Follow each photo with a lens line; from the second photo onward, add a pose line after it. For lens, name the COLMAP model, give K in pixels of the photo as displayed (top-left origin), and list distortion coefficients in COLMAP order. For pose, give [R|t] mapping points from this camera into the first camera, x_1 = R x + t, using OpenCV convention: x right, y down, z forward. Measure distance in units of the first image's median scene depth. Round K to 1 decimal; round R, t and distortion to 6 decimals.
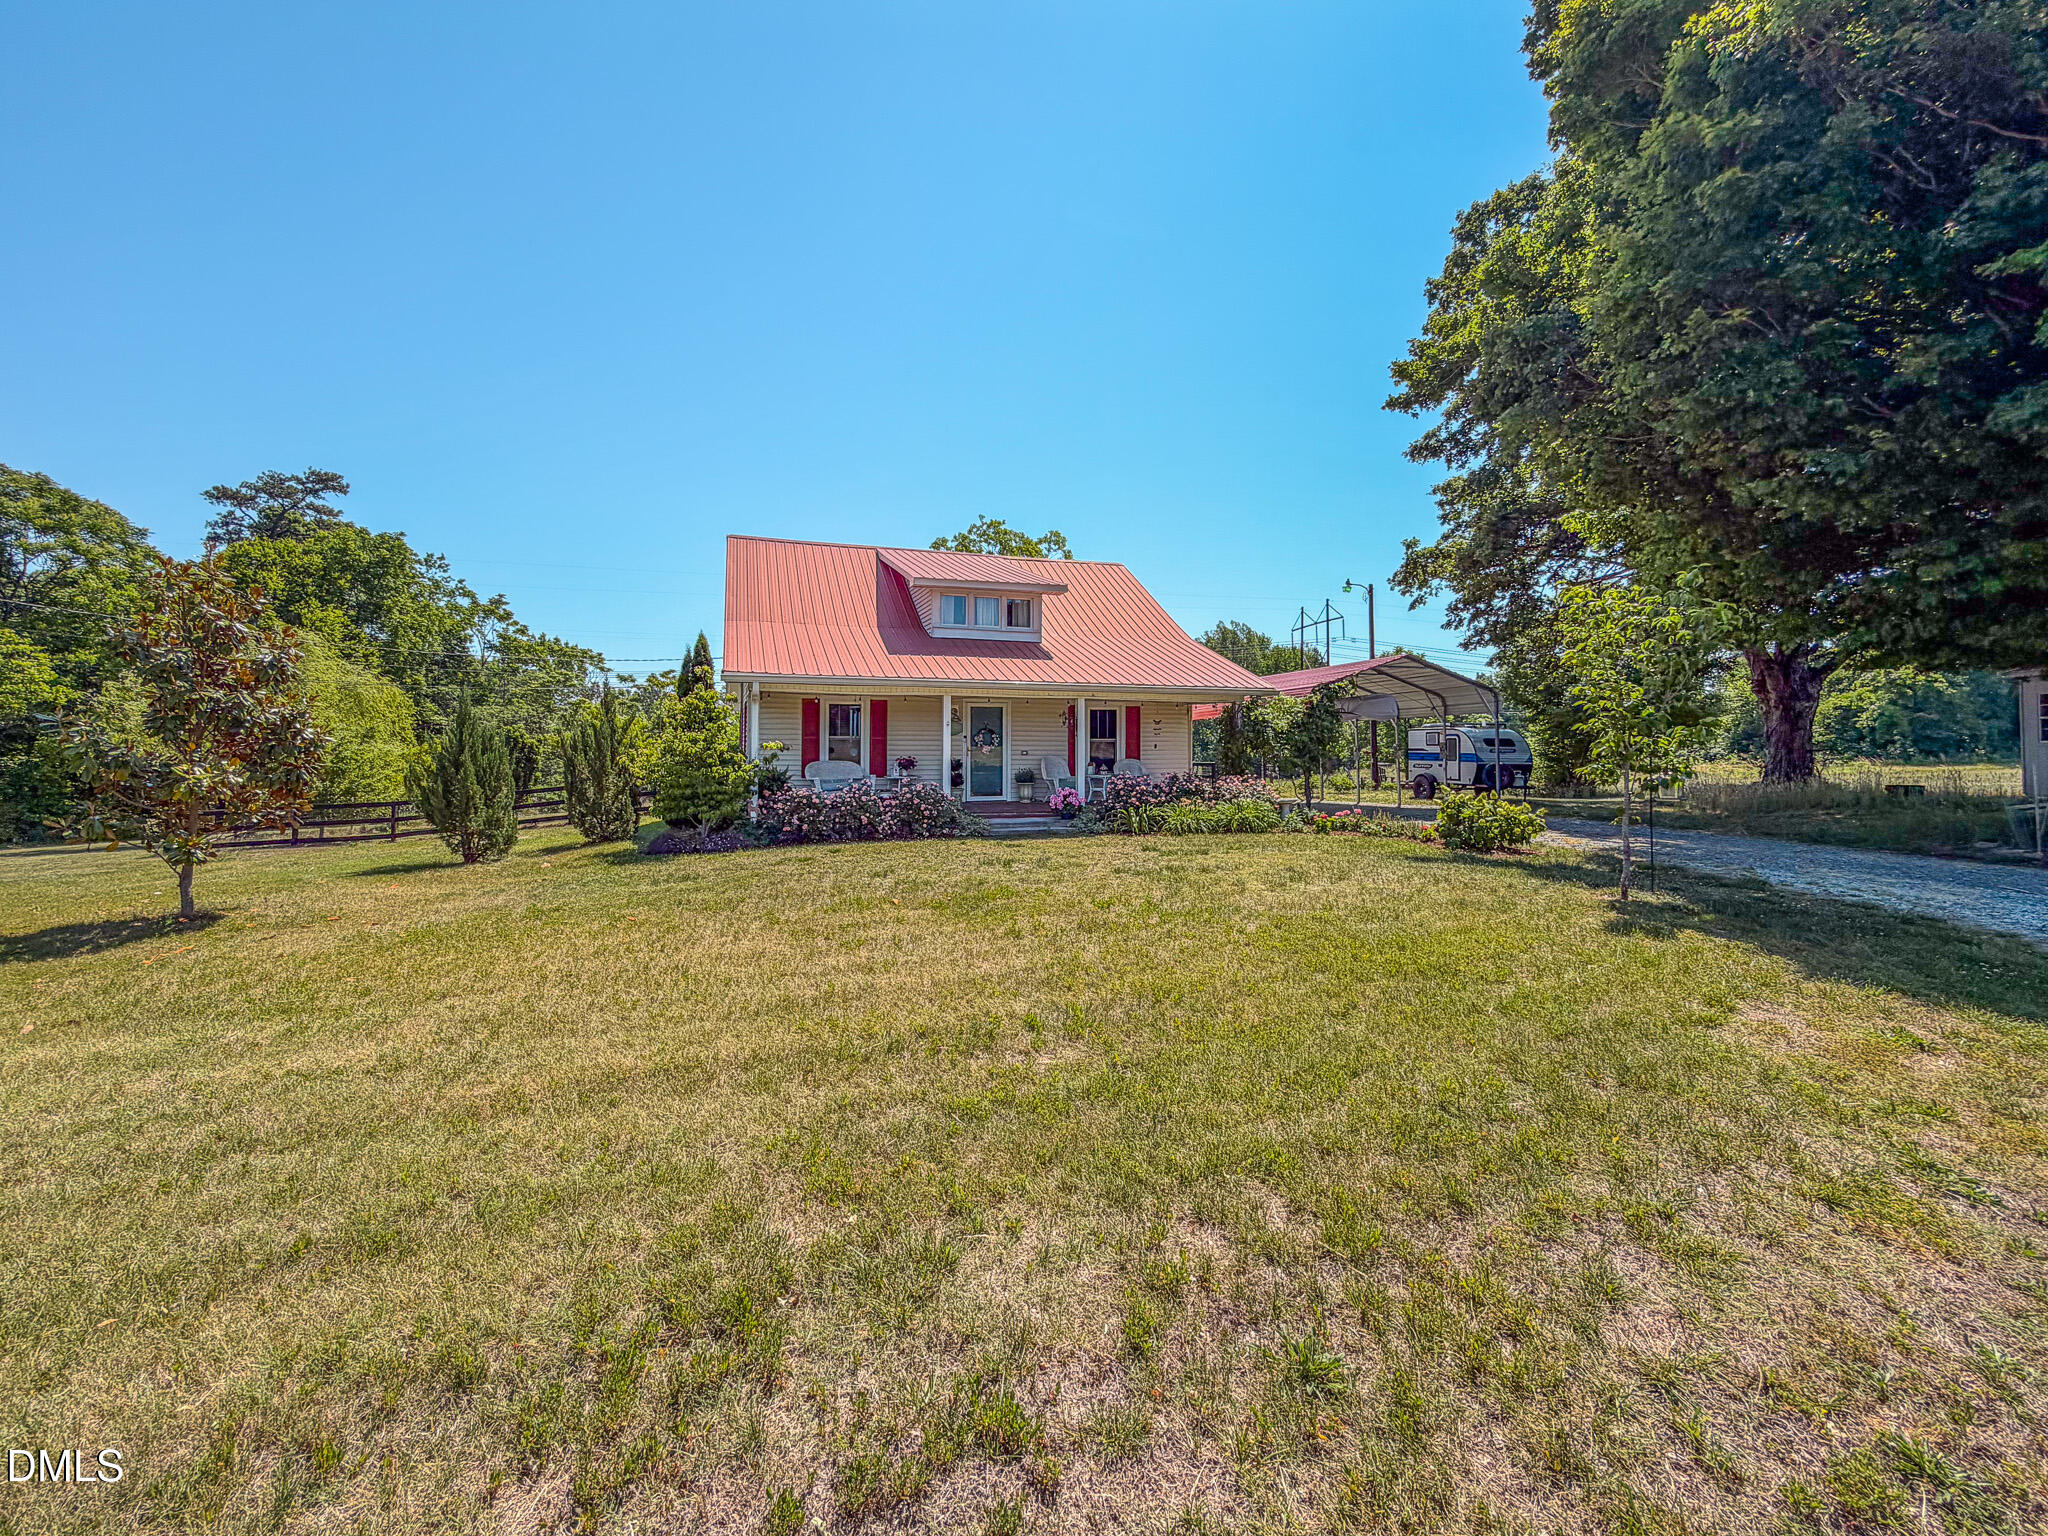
lens RADIAL K [[823.8, 0, 972.3], [0, 823.8, 747.3], [0, 0, 1]] dist [0.002712, 0.001033]
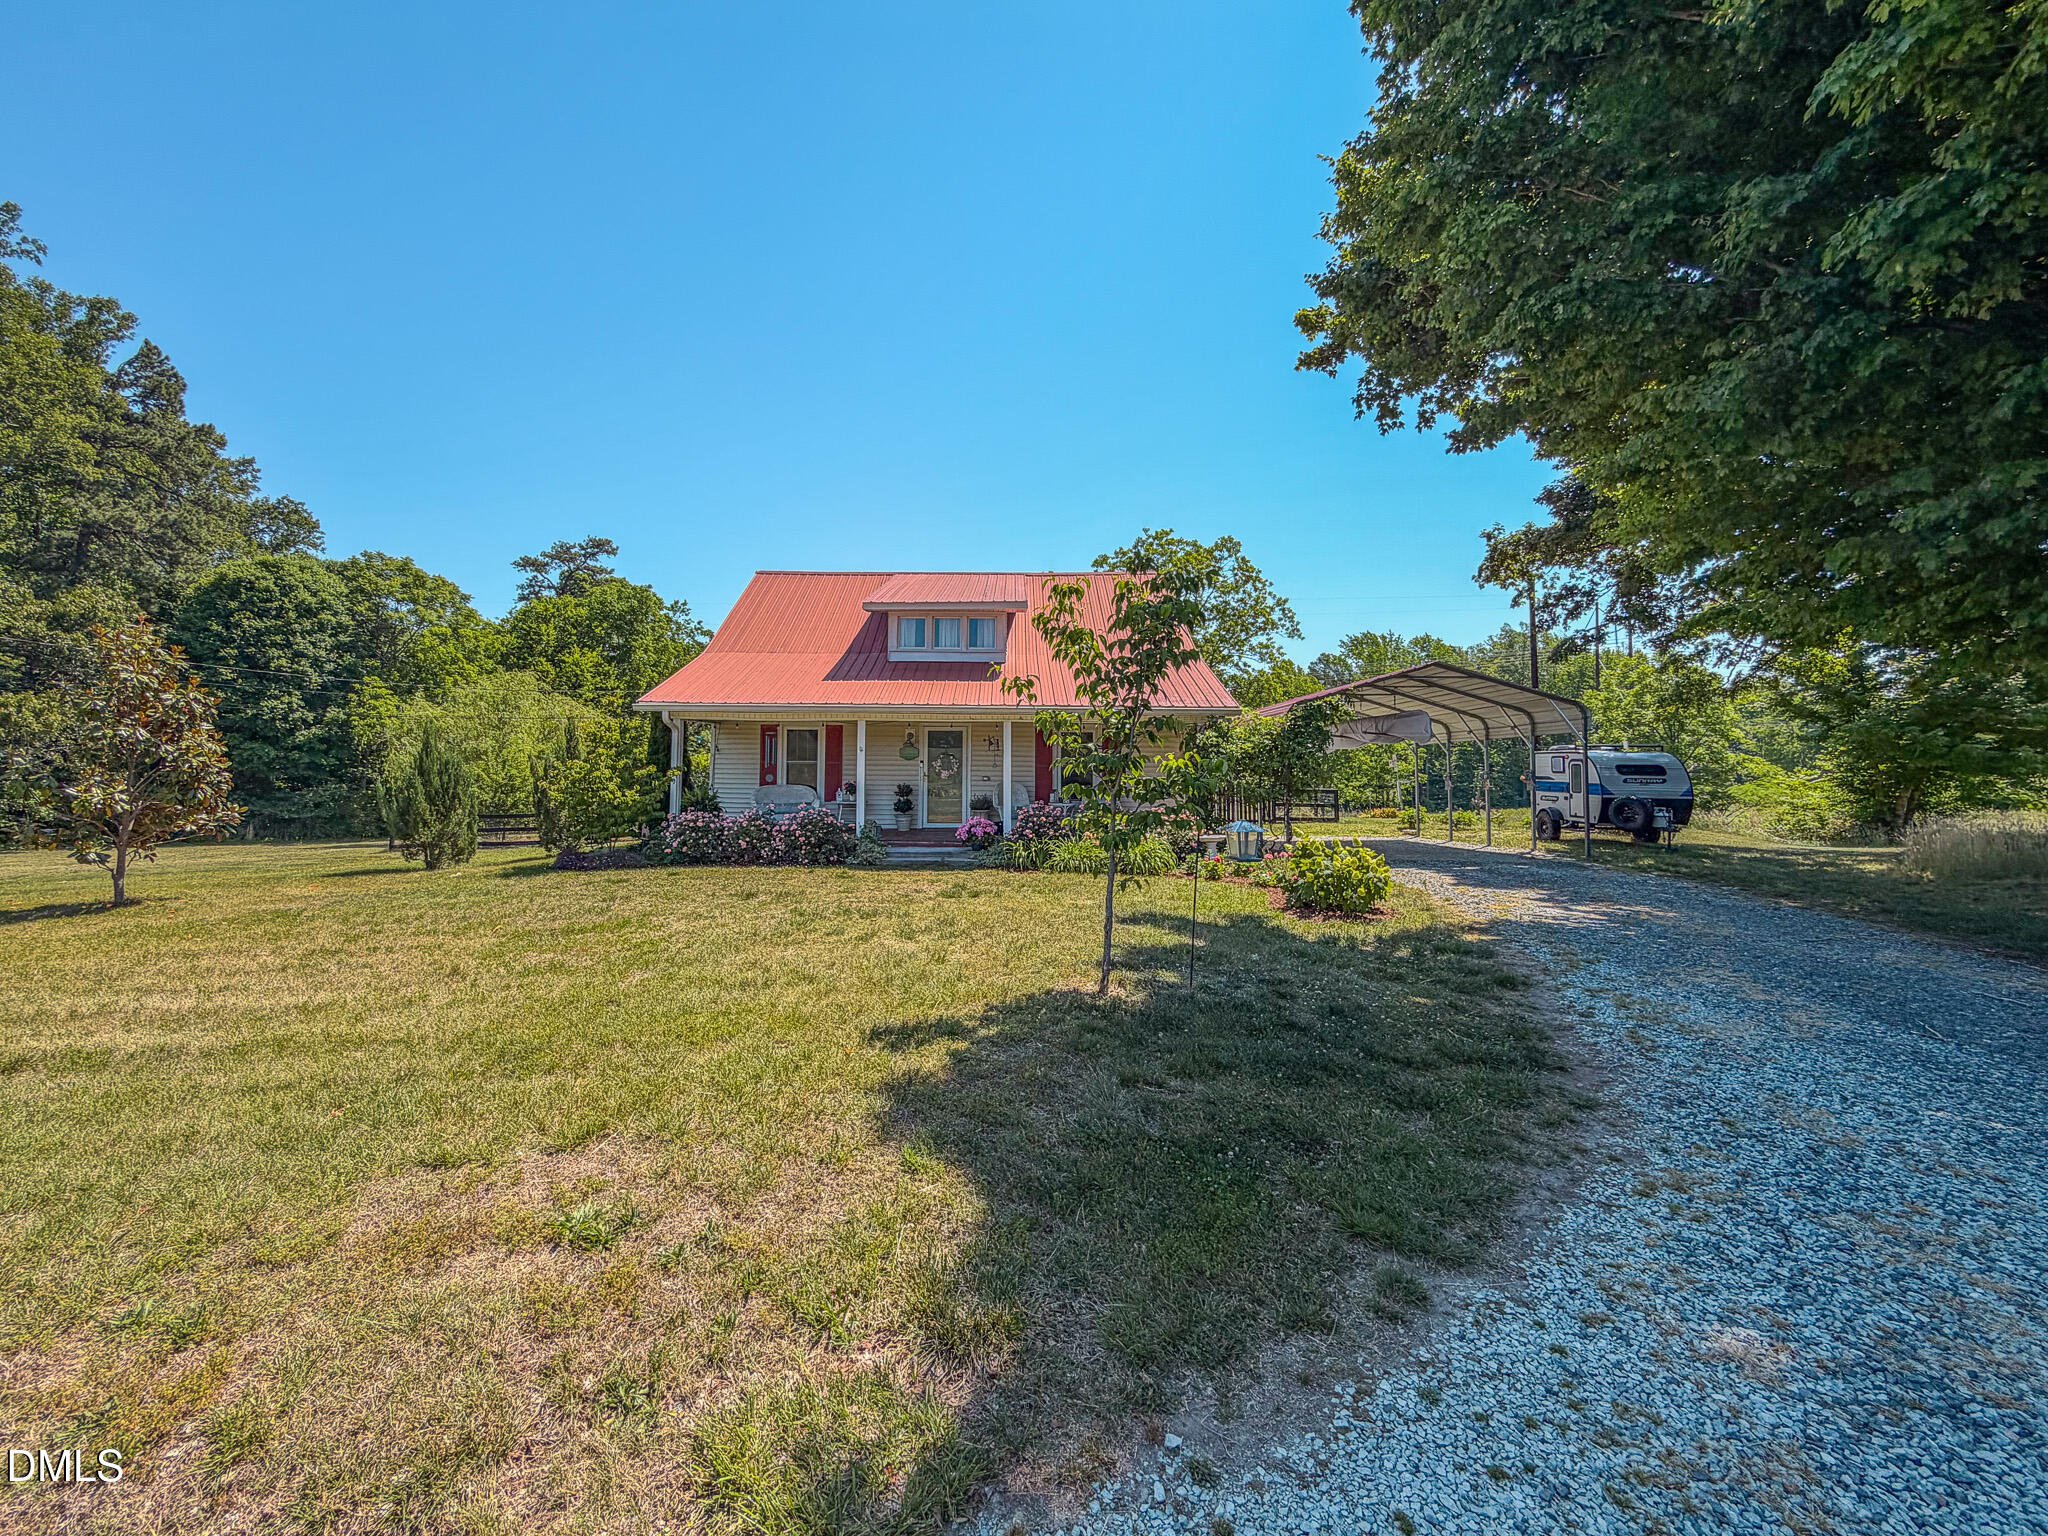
lens RADIAL K [[823.8, 0, 1023.0], [0, 823.8, 762.9], [0, 0, 1]] dist [0.002712, 0.001033]
pose [[0.949991, 0.003437, -0.312257, 0.331951], [-0.004333, 0.999988, -0.002175, -0.008064], [0.312246, 0.003419, 0.949995, 0.084984]]
